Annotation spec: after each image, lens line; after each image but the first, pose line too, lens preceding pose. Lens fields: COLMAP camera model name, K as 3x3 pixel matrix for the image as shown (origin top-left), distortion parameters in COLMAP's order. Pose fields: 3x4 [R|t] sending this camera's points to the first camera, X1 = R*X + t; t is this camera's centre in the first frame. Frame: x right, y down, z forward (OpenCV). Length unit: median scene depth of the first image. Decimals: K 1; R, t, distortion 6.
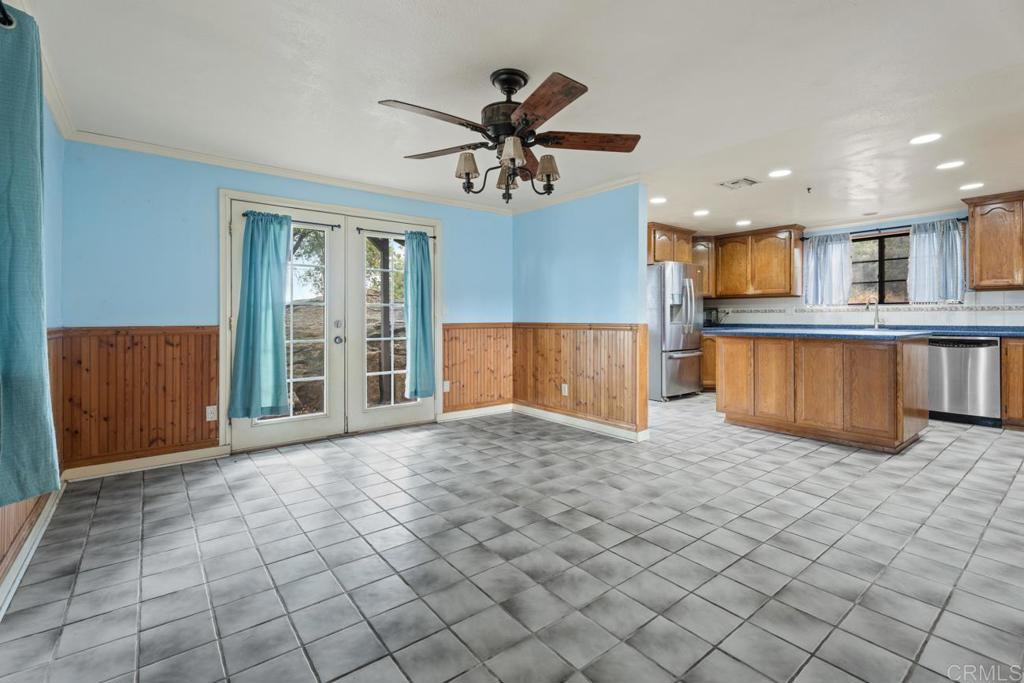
lens RADIAL K [[462.1, 0, 510.3], [0, 462.1, 319.8], [0, 0, 1]] dist [0.002347, -0.000822]
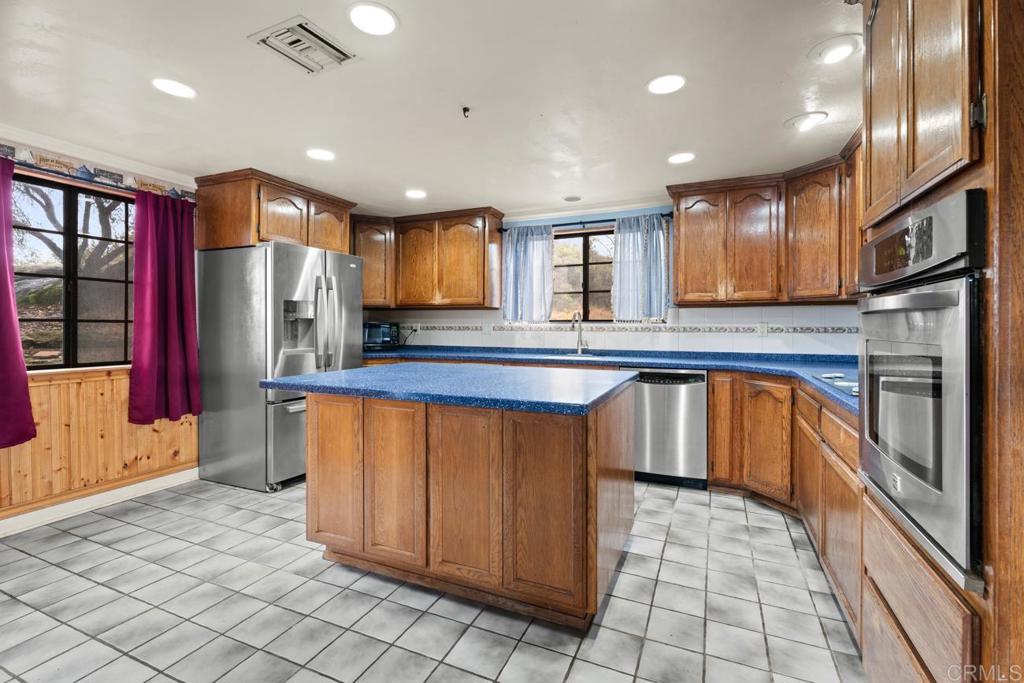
lens RADIAL K [[462.1, 0, 511.7], [0, 462.1, 332.8], [0, 0, 1]] dist [0.002347, -0.000822]
pose [[0.883574, -0.002462, 0.468286, 0.350163], [-0.002706, 0.999943, 0.010363, -0.023689], [-0.468284, -0.010424, 0.883516, 0.396763]]
